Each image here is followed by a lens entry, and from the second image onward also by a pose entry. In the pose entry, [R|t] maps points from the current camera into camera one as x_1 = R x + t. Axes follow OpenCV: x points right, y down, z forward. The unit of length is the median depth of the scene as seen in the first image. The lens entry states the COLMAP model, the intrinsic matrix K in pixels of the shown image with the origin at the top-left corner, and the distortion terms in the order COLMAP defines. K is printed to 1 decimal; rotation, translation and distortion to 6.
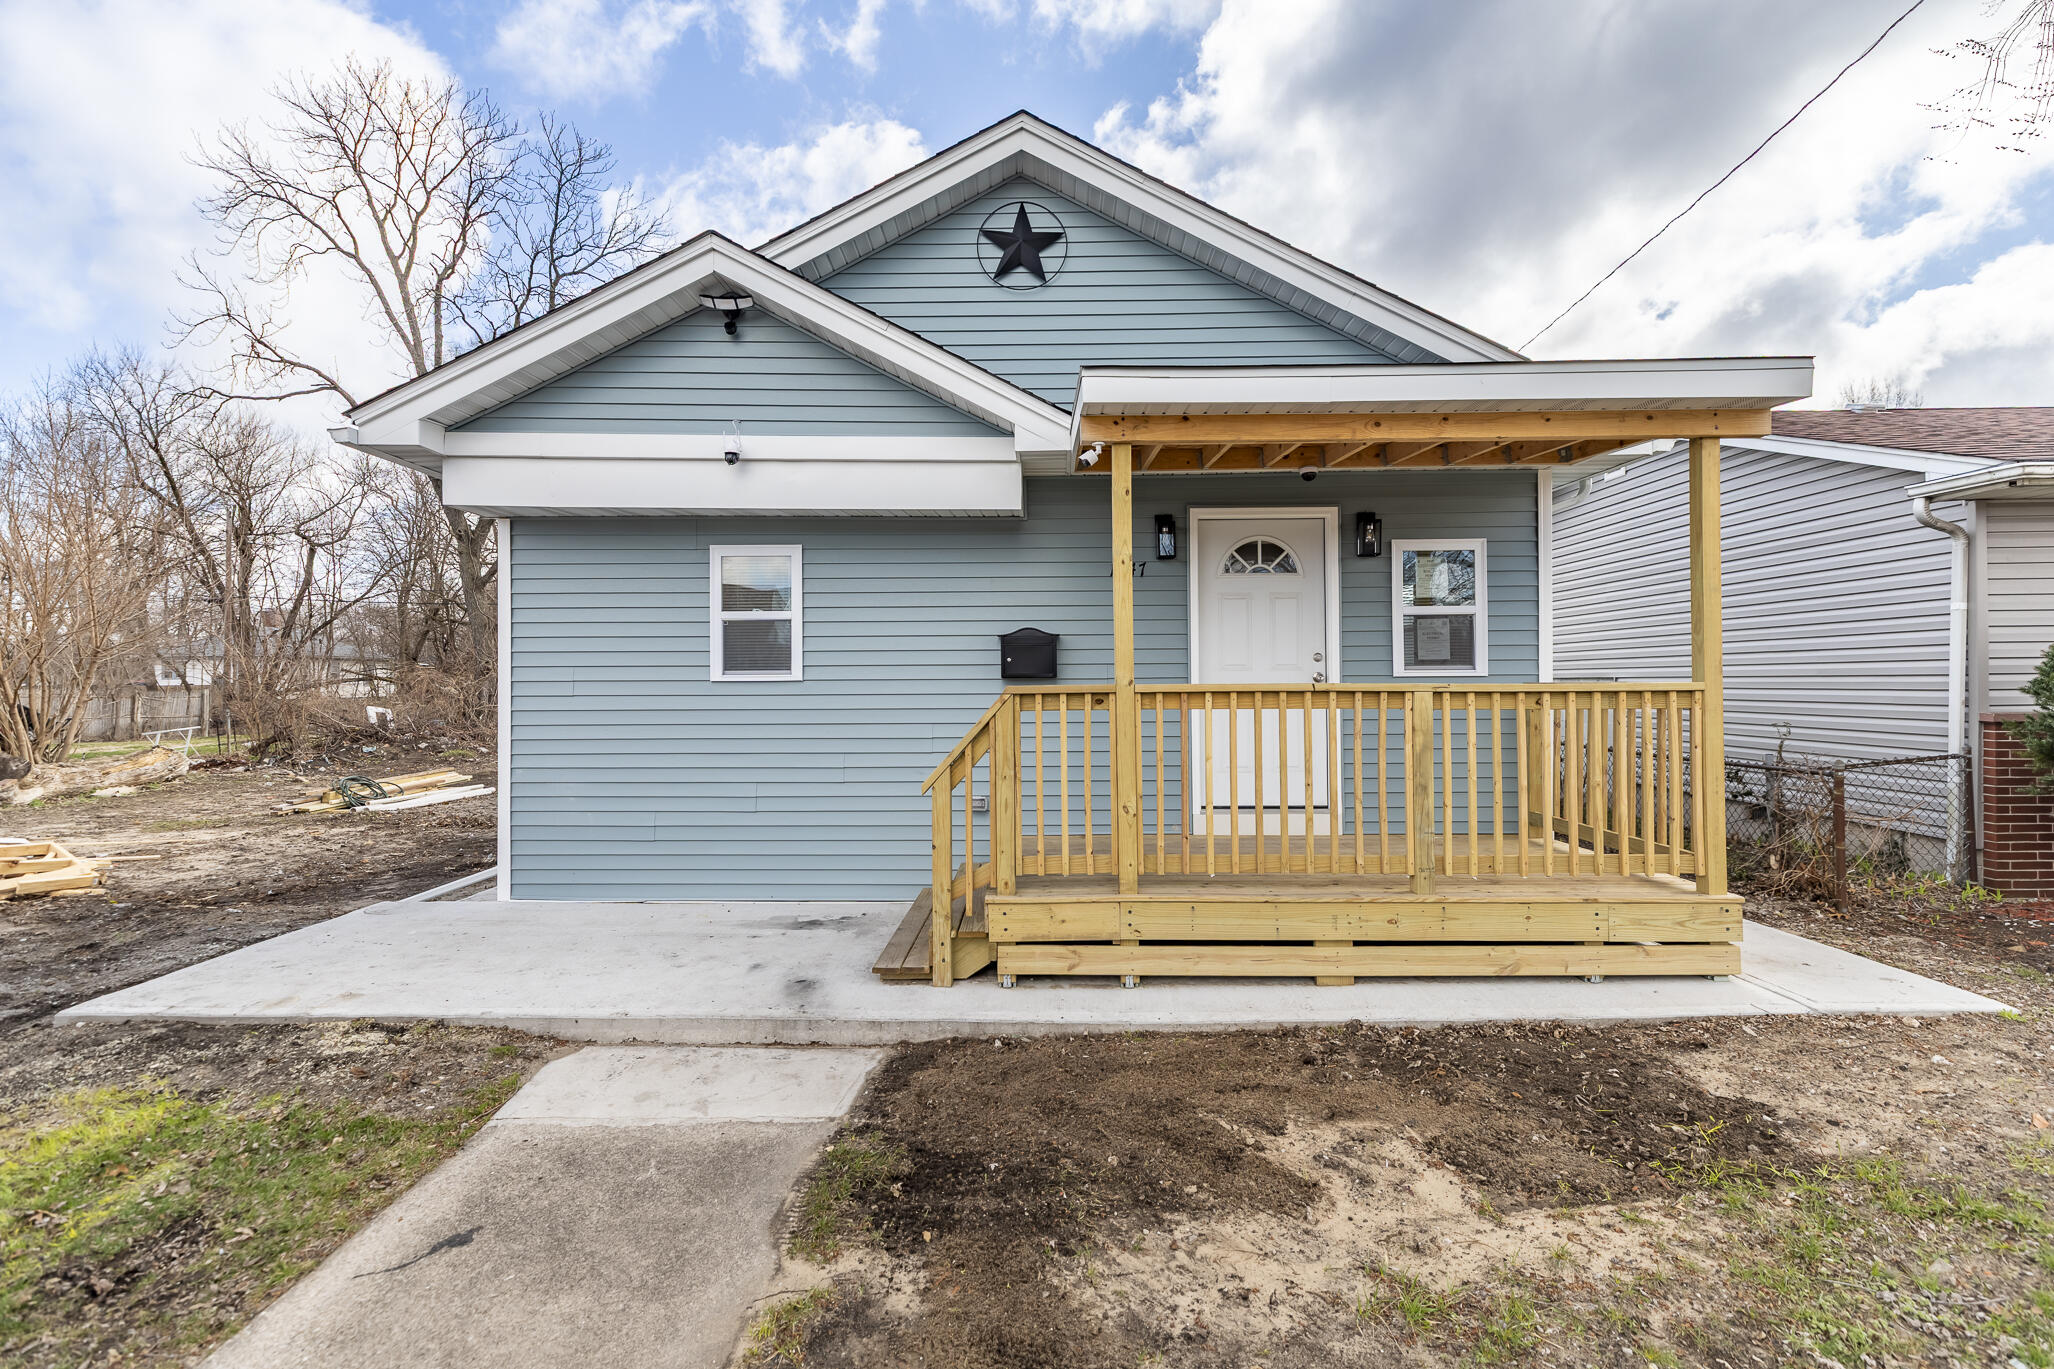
lens RADIAL K [[918.3, 0, 1027.0], [0, 918.3, 684.5], [0, 0, 1]] dist [0.000042, -0.000049]
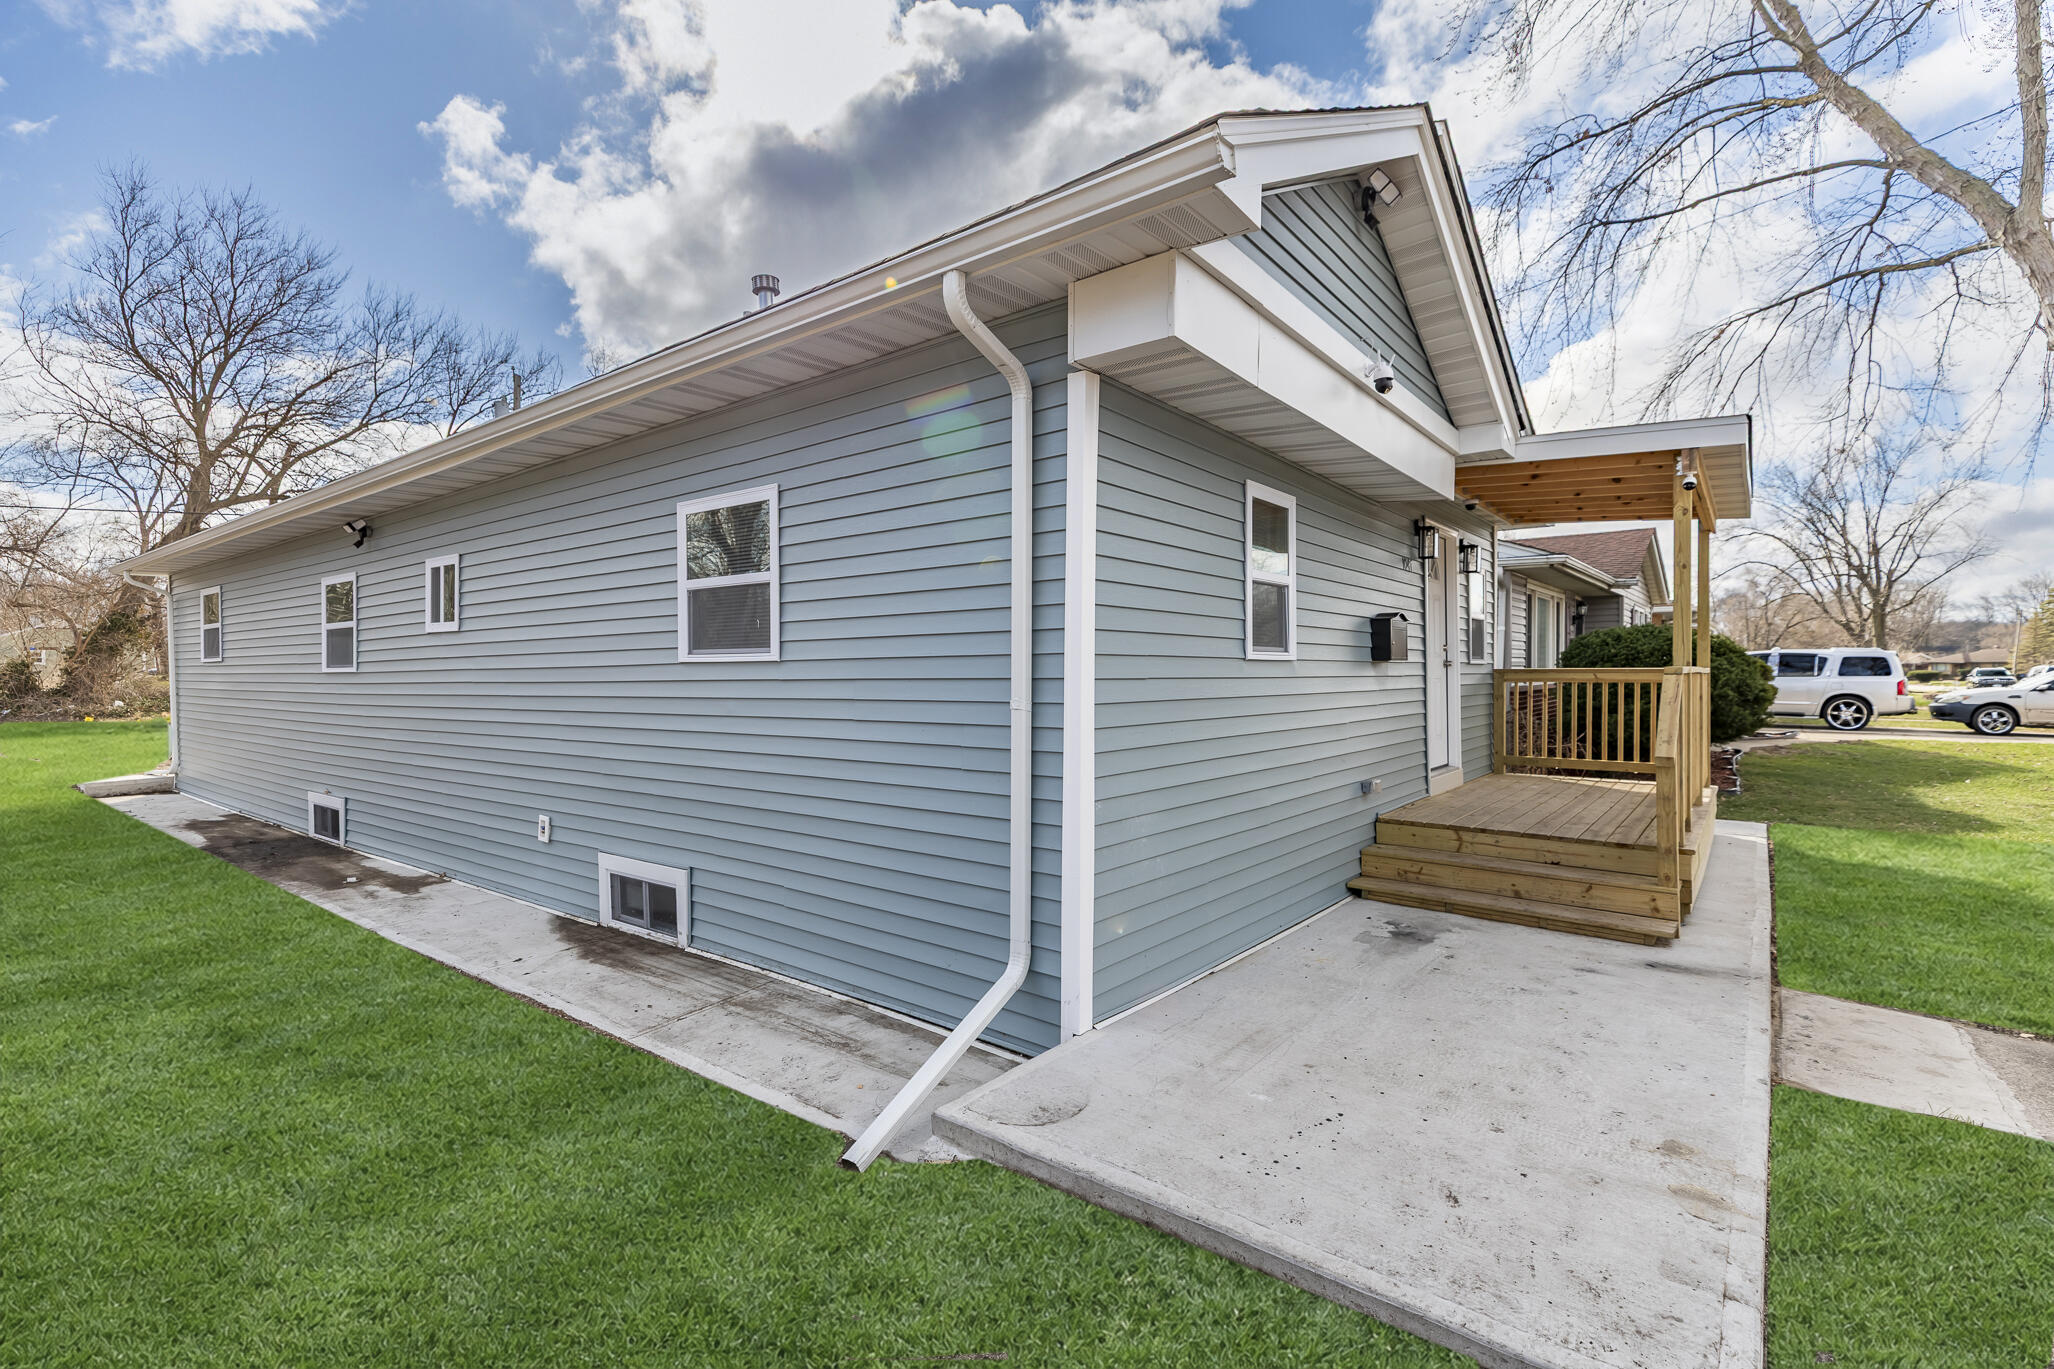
lens RADIAL K [[918.3, 0, 1027.0], [0, 918.3, 684.5], [0, 0, 1]] dist [0.000042, -0.000049]
pose [[0.612385, -0.005689, 0.790539, -1.032496], [0.003618, 0.999984, 0.004393, 0.013861], [-0.790551, 0.000170, 0.612396, 0.672580]]
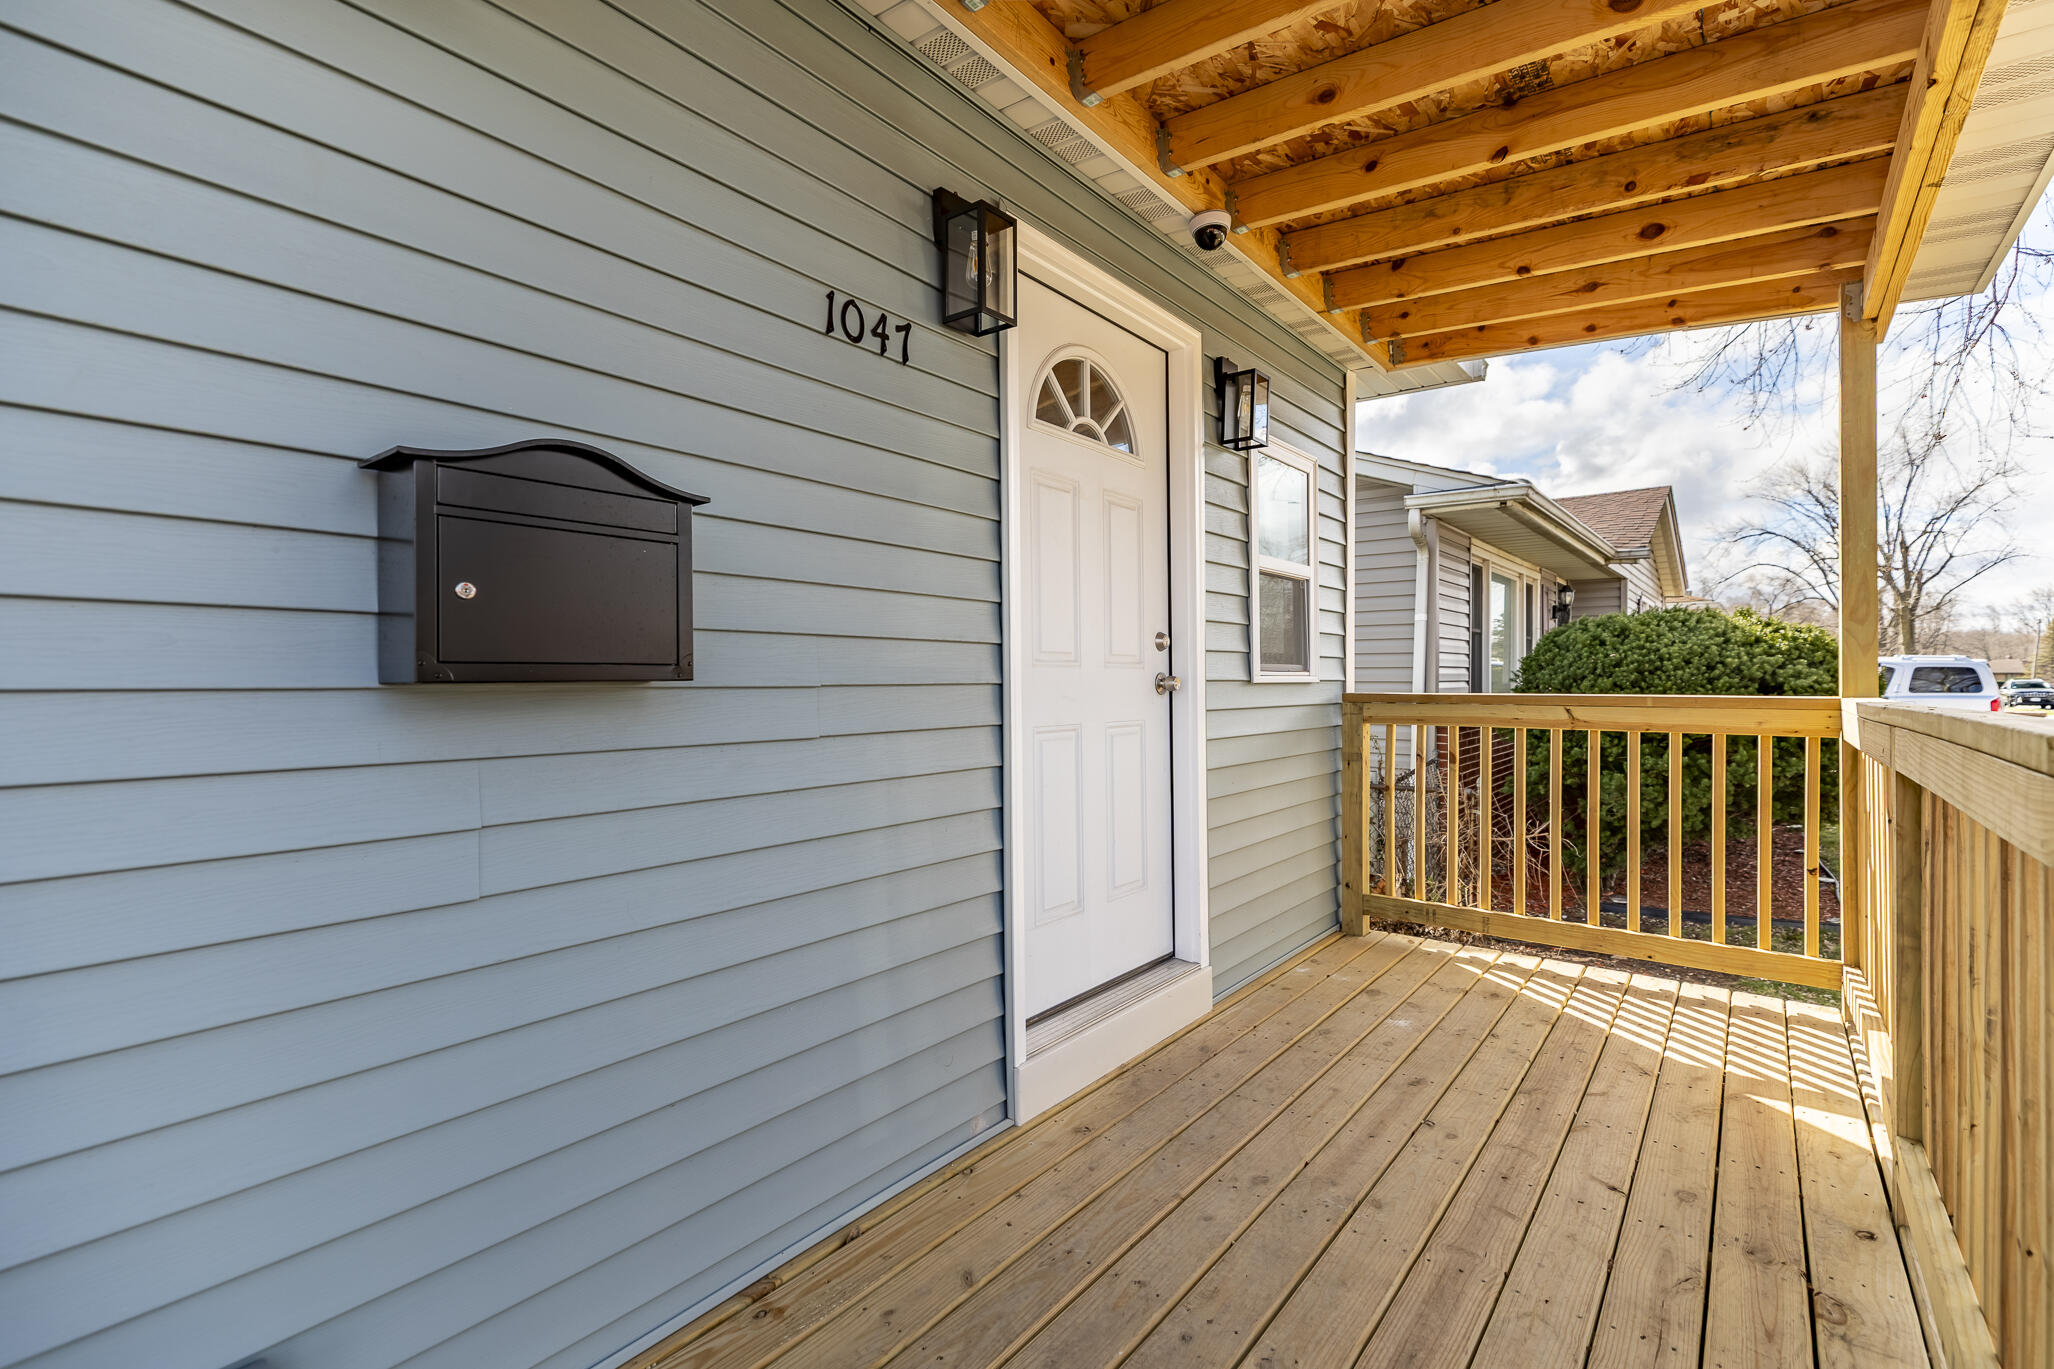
lens RADIAL K [[918.3, 0, 1027.0], [0, 918.3, 684.5], [0, 0, 1]] dist [0.000042, -0.000049]
pose [[0.611639, 0.002815, 0.791132, -0.104711], [0.002444, 0.999982, -0.005448, -0.004116], [-0.791133, 0.005266, 0.611622, 0.758208]]
